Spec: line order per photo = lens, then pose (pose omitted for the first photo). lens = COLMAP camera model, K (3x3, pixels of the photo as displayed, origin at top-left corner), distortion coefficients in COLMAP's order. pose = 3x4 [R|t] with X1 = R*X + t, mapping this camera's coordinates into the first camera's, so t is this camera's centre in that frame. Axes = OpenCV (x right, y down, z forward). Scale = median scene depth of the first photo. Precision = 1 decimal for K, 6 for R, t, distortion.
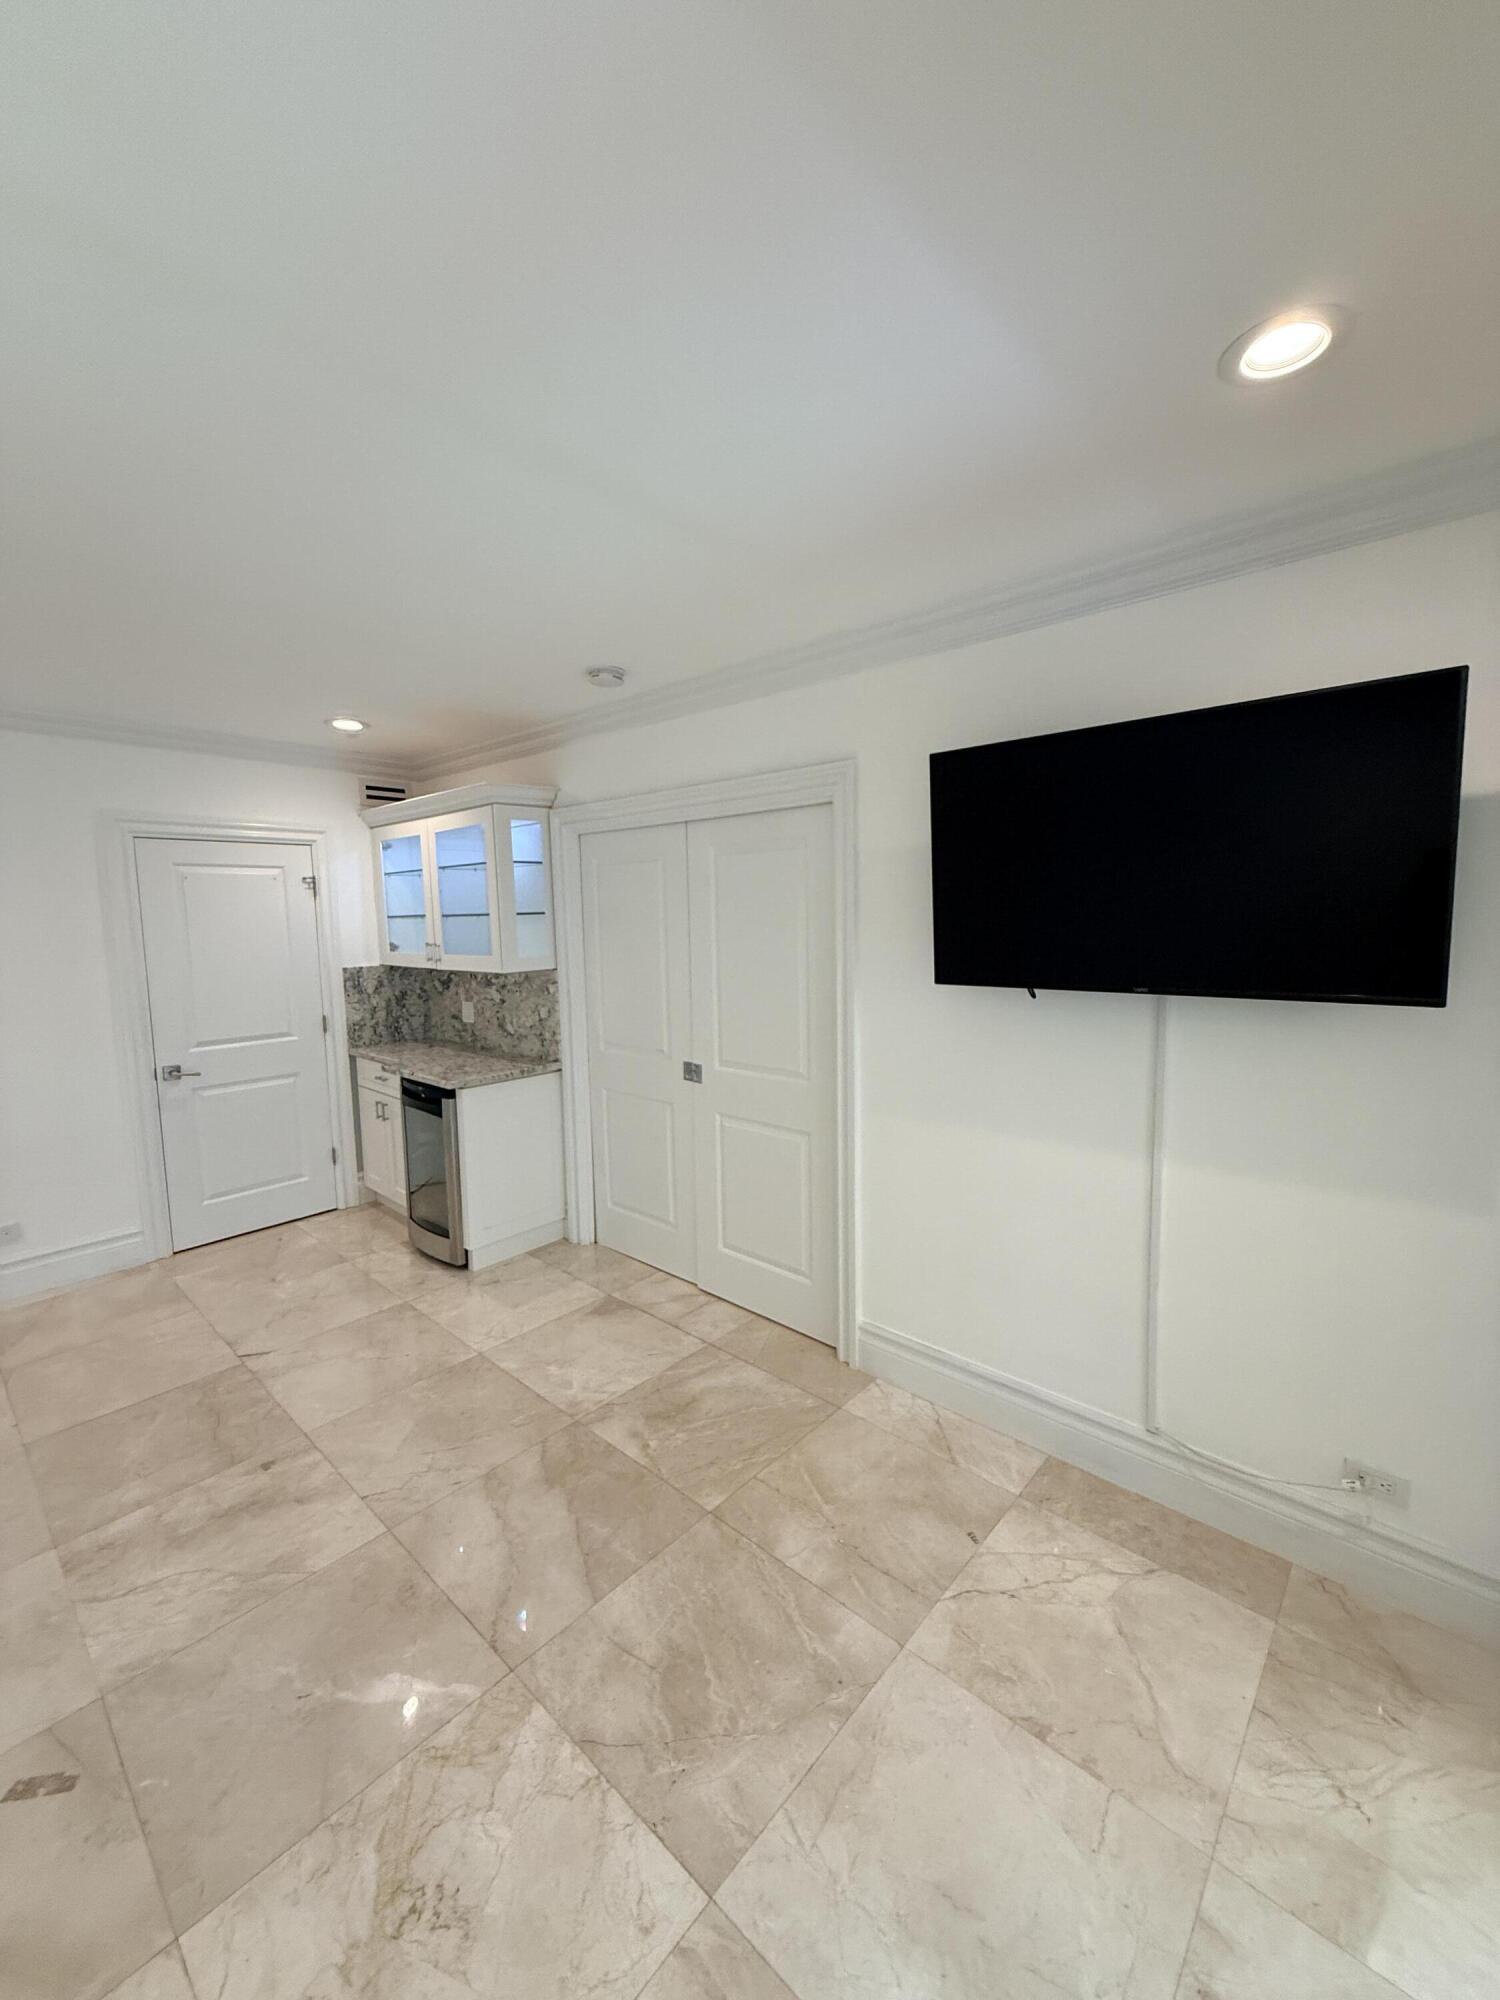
lens RADIAL K [[798.3, 0, 740.1], [0, 798.3, 995.7], [0, 0, 1]] dist [-0.001965, 0.000810]
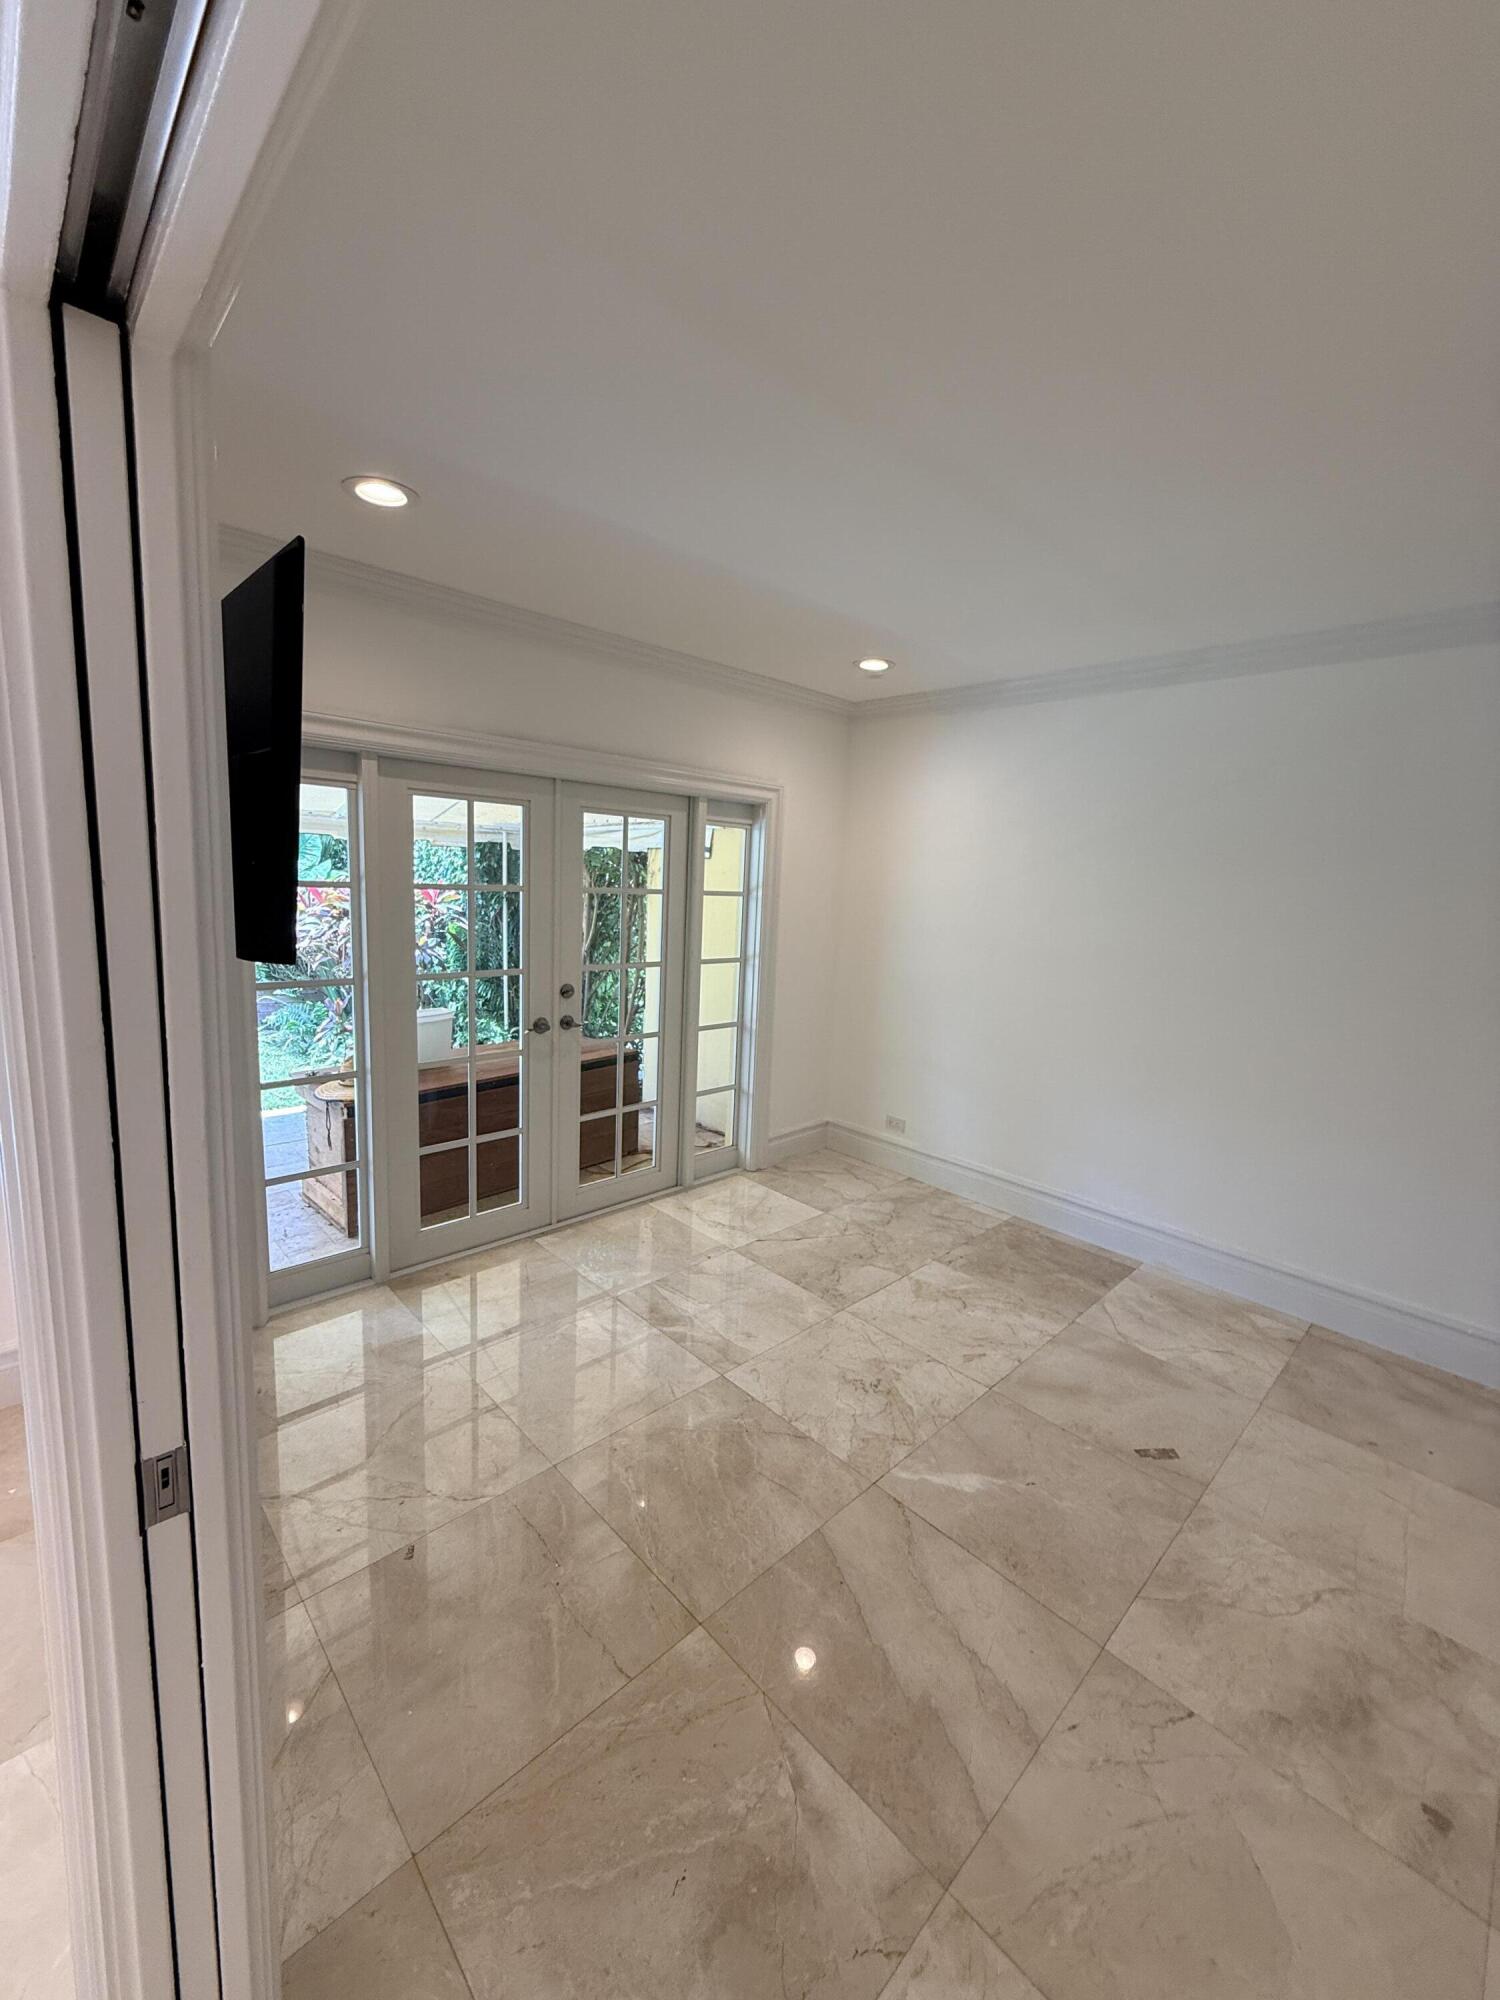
lens RADIAL K [[798.3, 0, 743.3], [0, 798.3, 1002.7], [0, 0, 1]] dist [-0.001965, 0.000810]
pose [[-0.997276, -0.039421, 0.062349, -0.085919], [-0.022323, 0.966879, 0.254257, -0.116607], [-0.070307, 0.252172, -0.965125, 1.307260]]
